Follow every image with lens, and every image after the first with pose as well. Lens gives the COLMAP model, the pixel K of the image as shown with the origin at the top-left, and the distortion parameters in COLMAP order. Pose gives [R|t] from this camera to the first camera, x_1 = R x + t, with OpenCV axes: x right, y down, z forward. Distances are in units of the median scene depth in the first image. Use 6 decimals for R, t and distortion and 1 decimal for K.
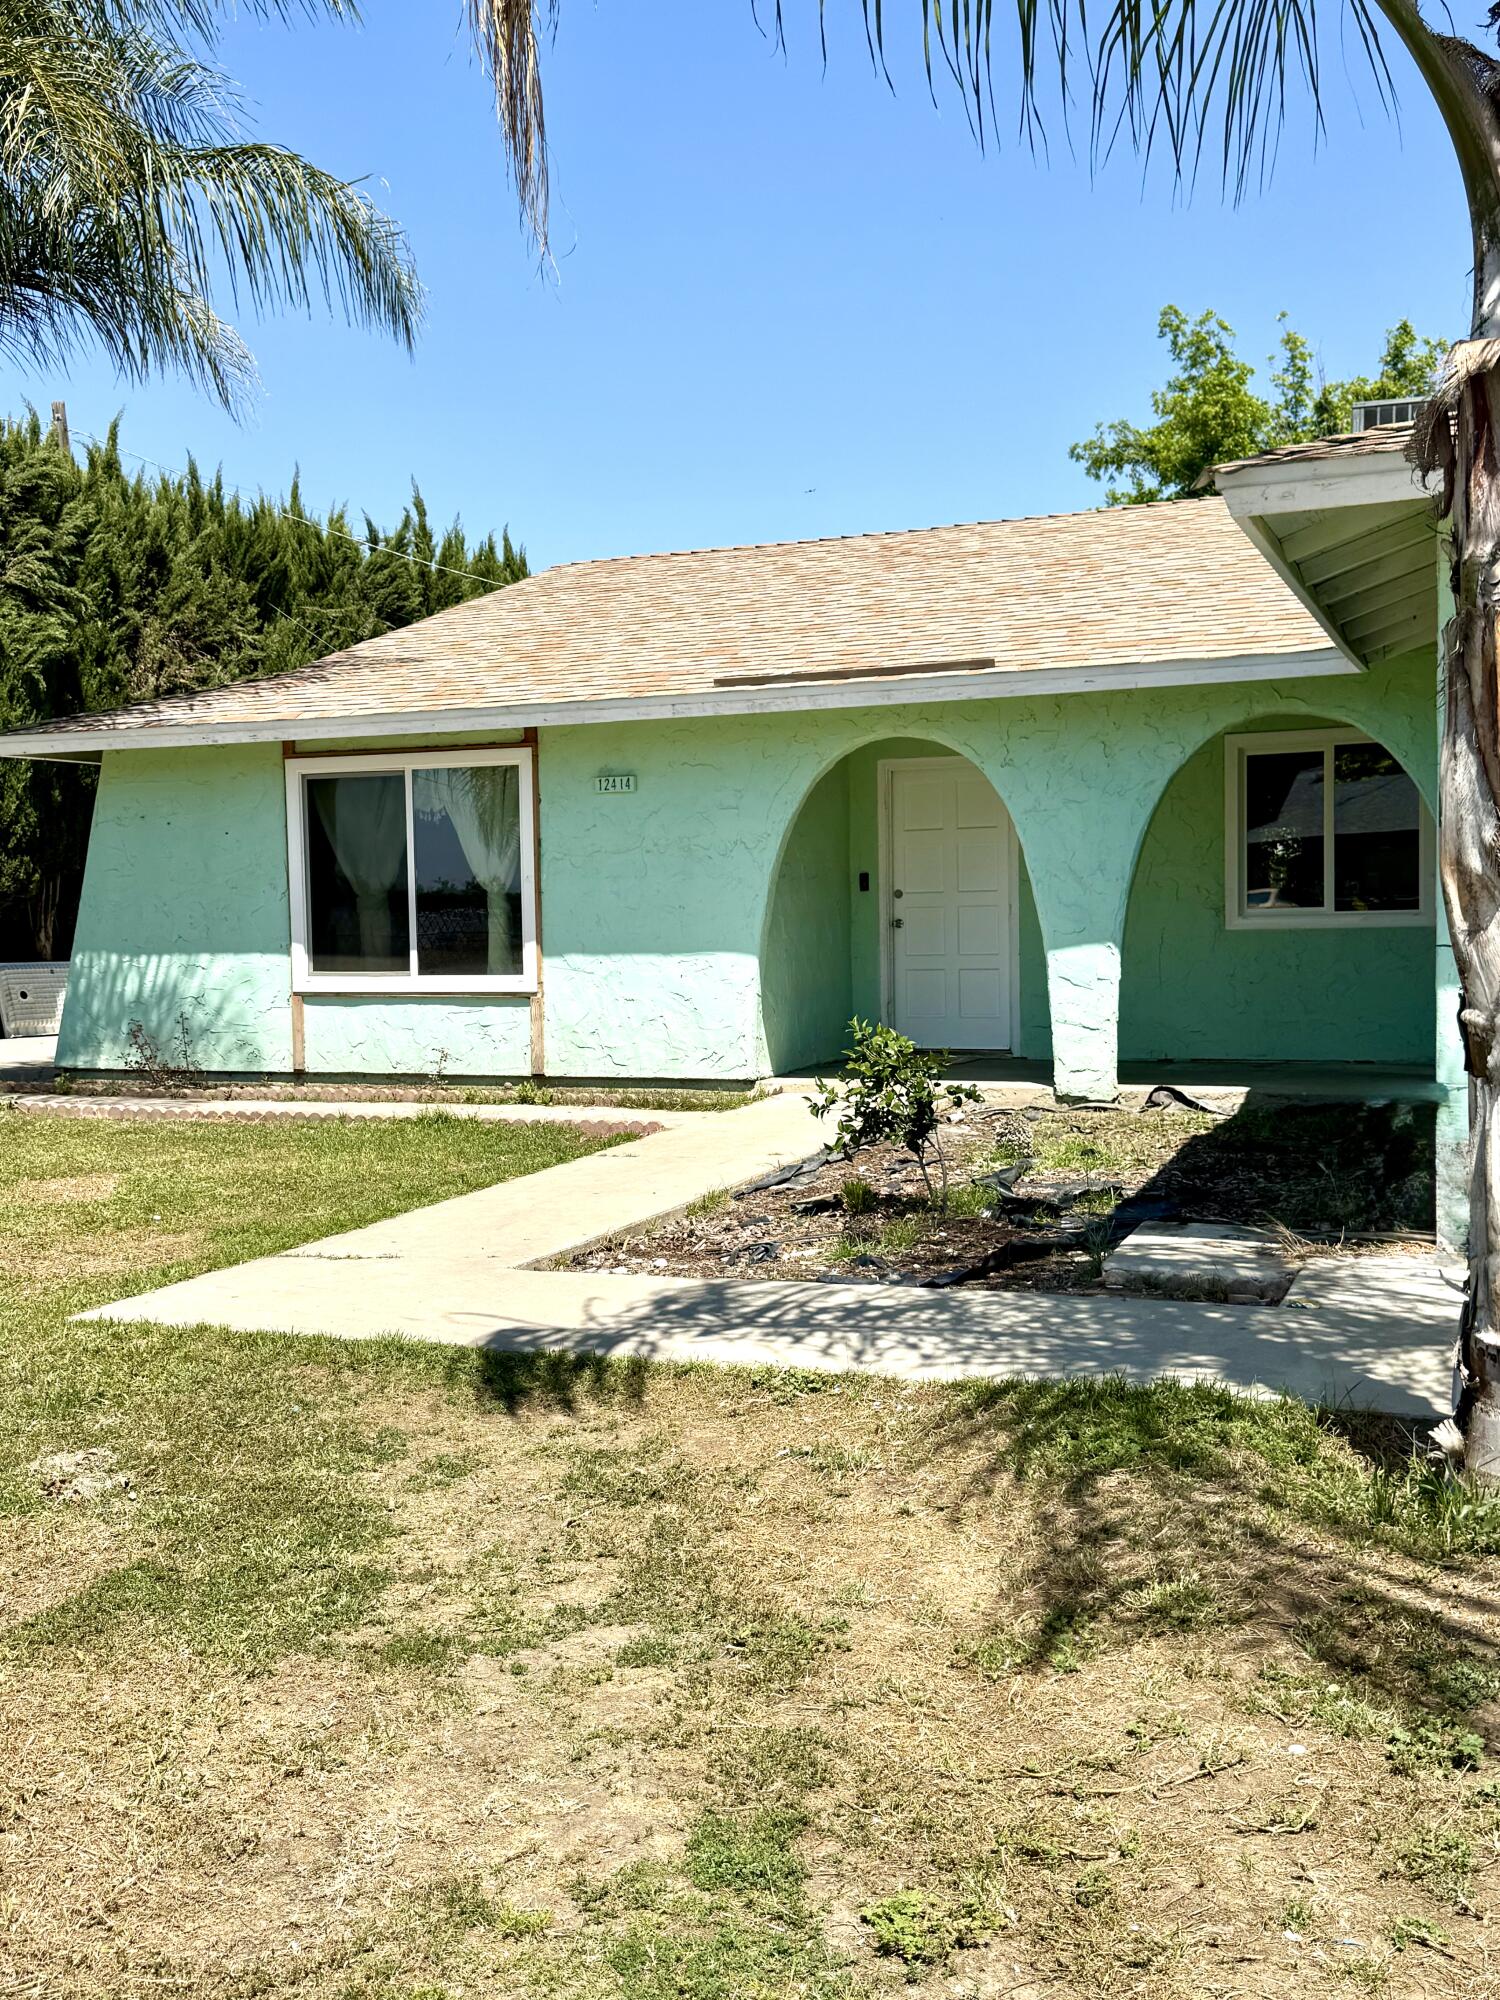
lens RADIAL K [[1971.5, 0, 750.0], [0, 1971.5, 1000.0], [0, 0, 1]] dist [0.214095, -0.419836]
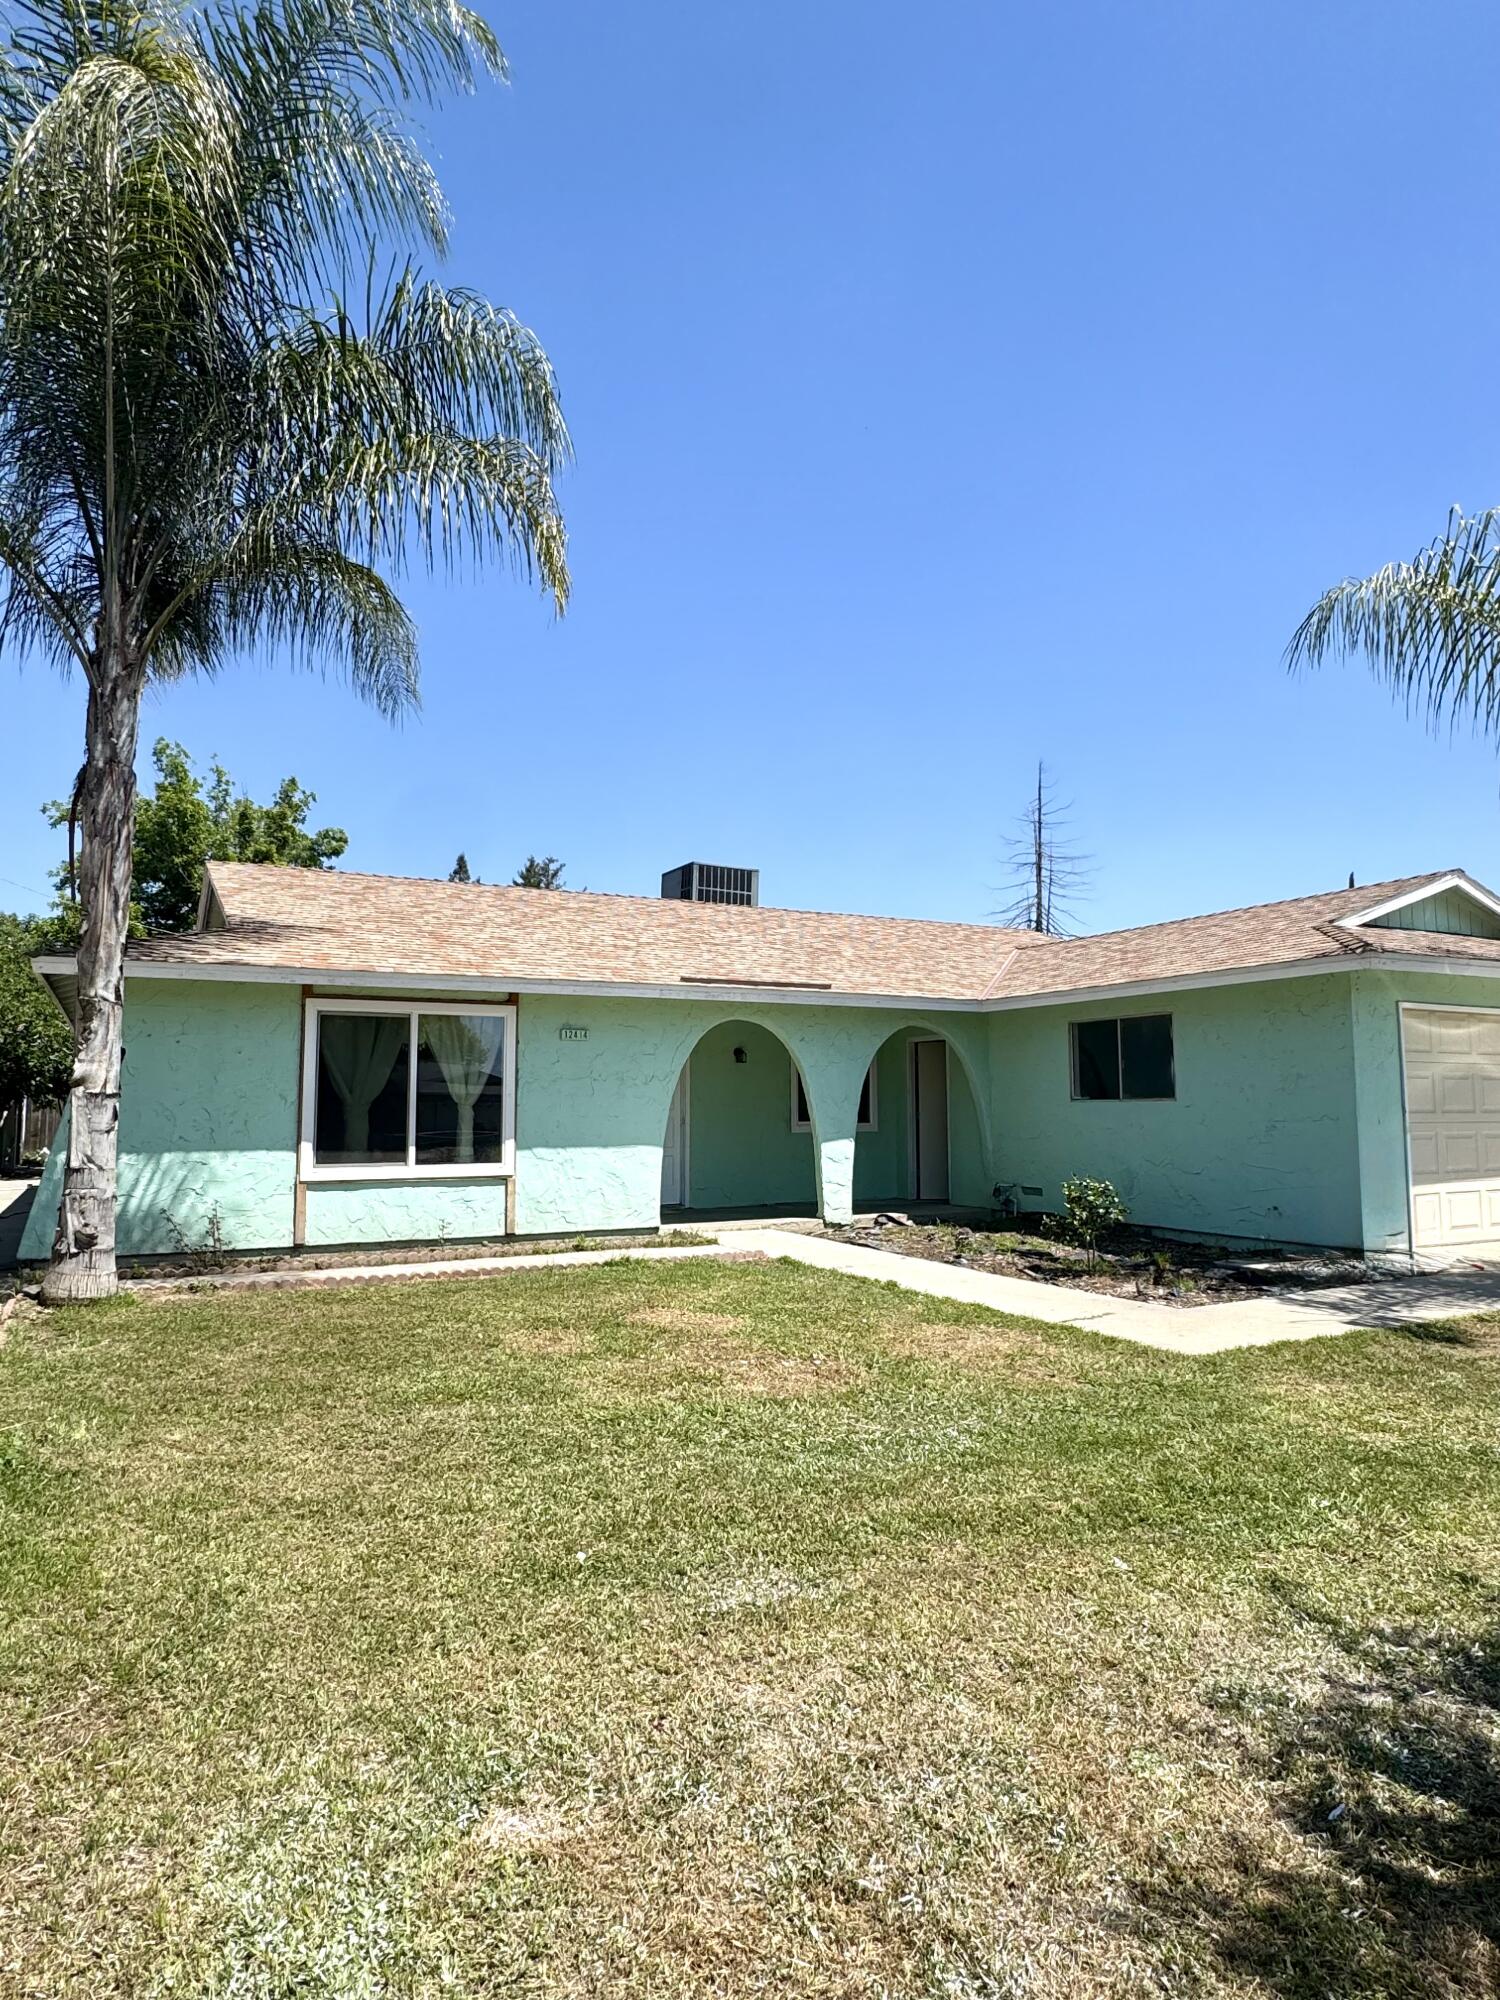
lens RADIAL K [[1215.2, 0, 760.7], [0, 1215.2, 997.5], [0, 0, 1]] dist [-0.006976, 0.002226]
pose [[0.628678, 0.088127, 0.772656, -0.793545], [0.030398, 0.990014, -0.137653, -0.005501], [-0.777072, 0.110026, 0.619721, 0.348045]]
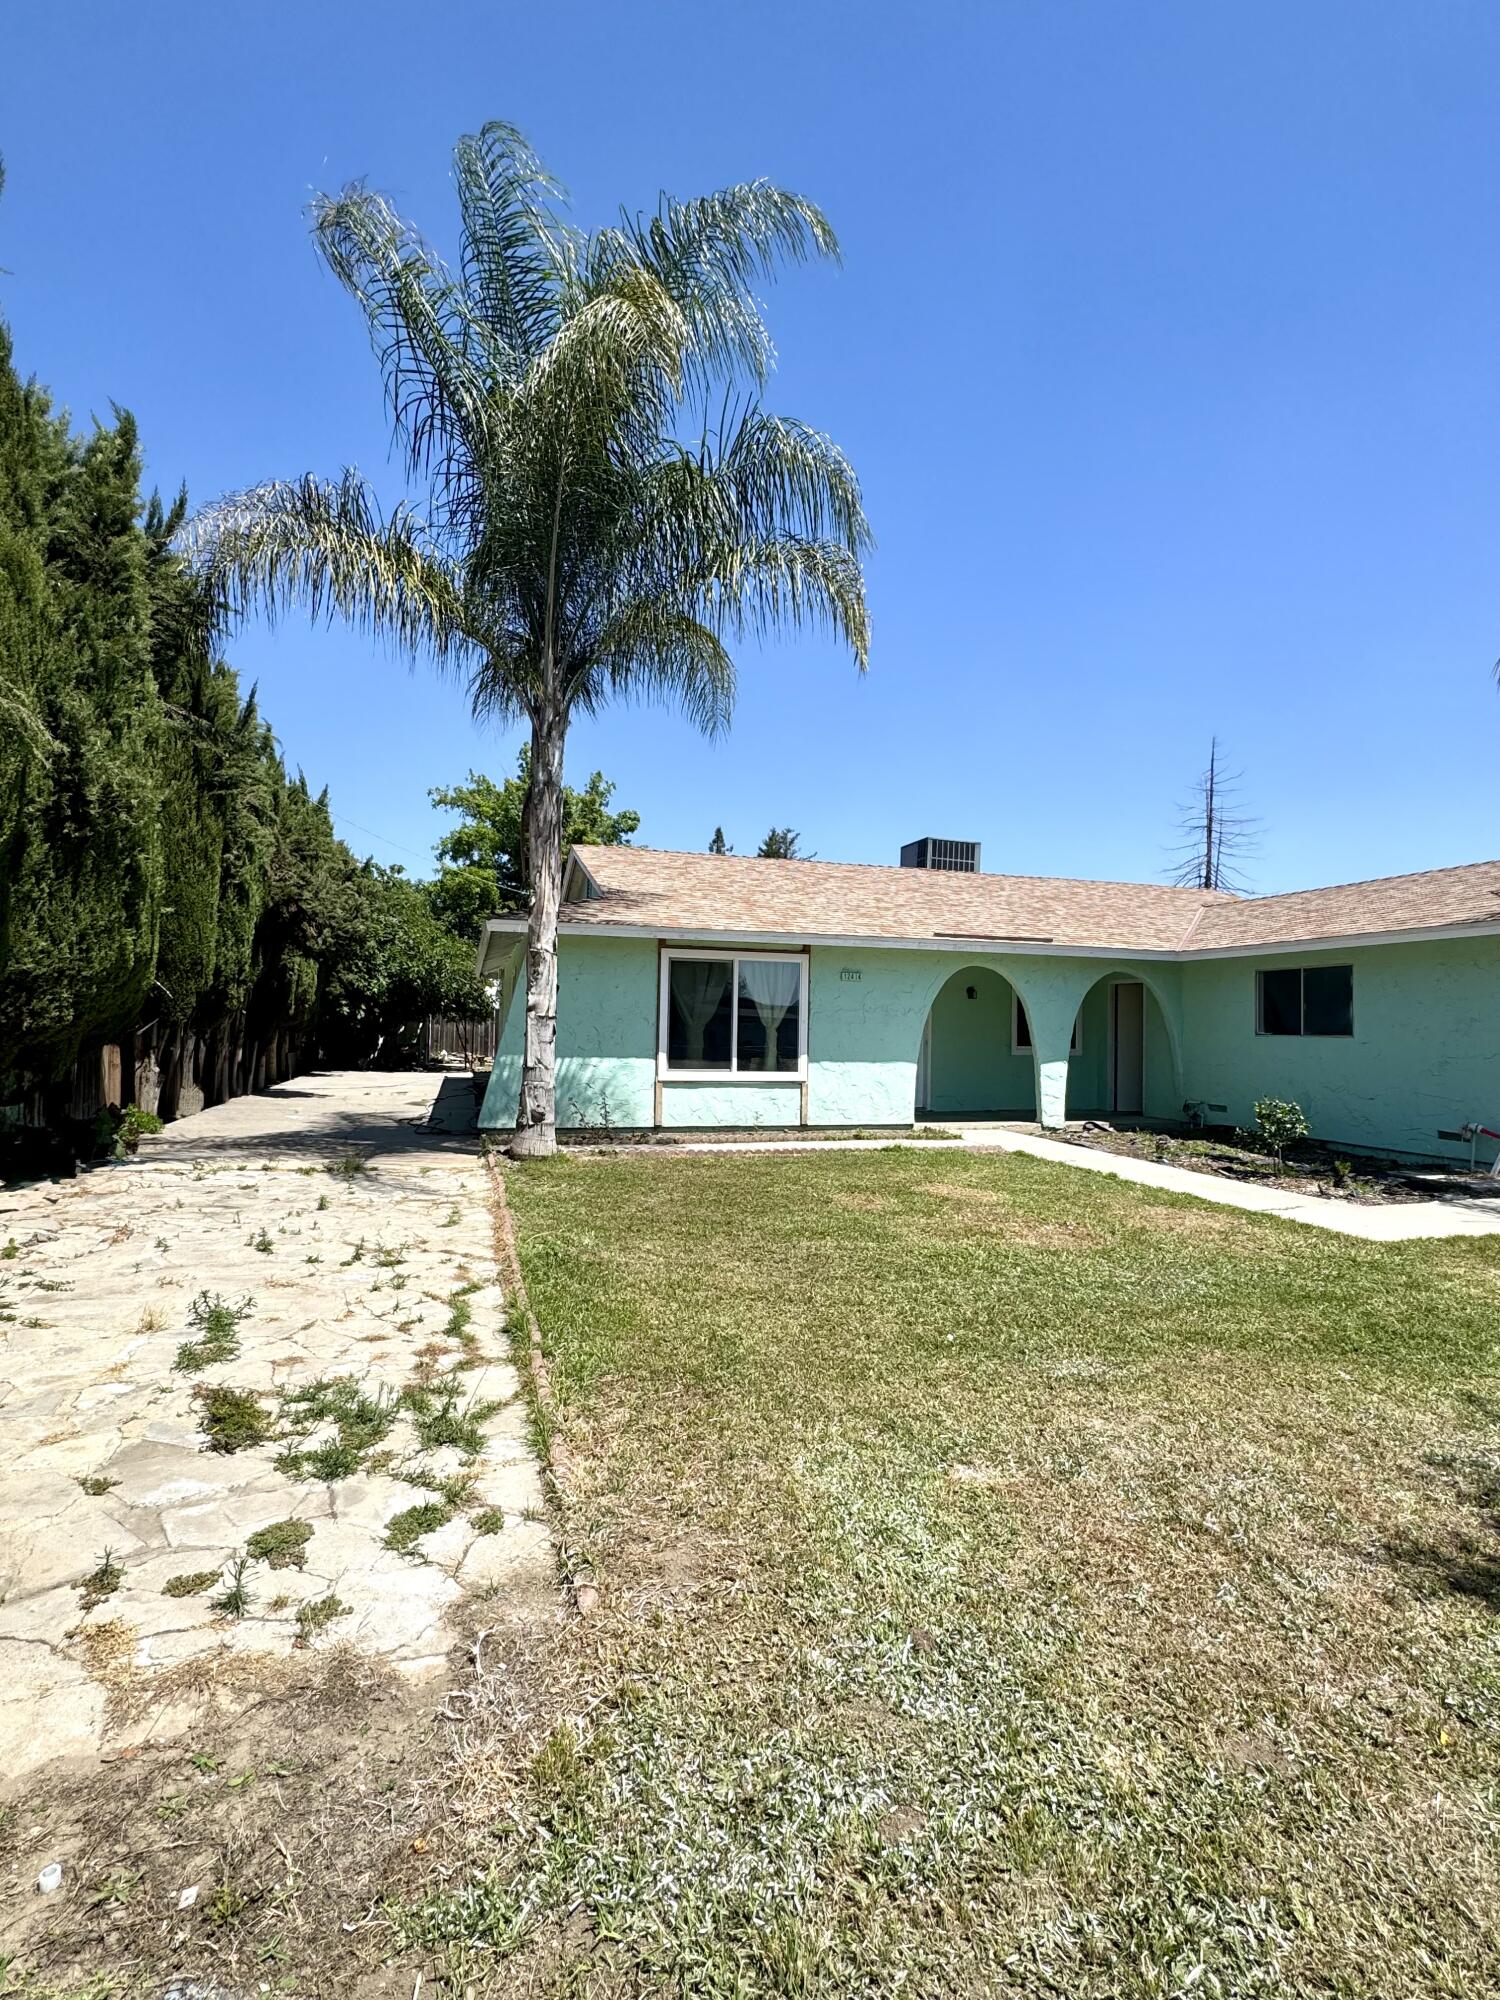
lens RADIAL K [[987.8, 0, 750.0], [0, 987.8, 1000.0], [0, 0, 1]] dist [0.000380, -0.001554]
pose [[0.769646, 0.052653, 0.636297, -0.882484], [-0.002195, 0.996806, -0.079830, -0.006765], [-0.638468, 0.060044, 0.767303, 0.341557]]
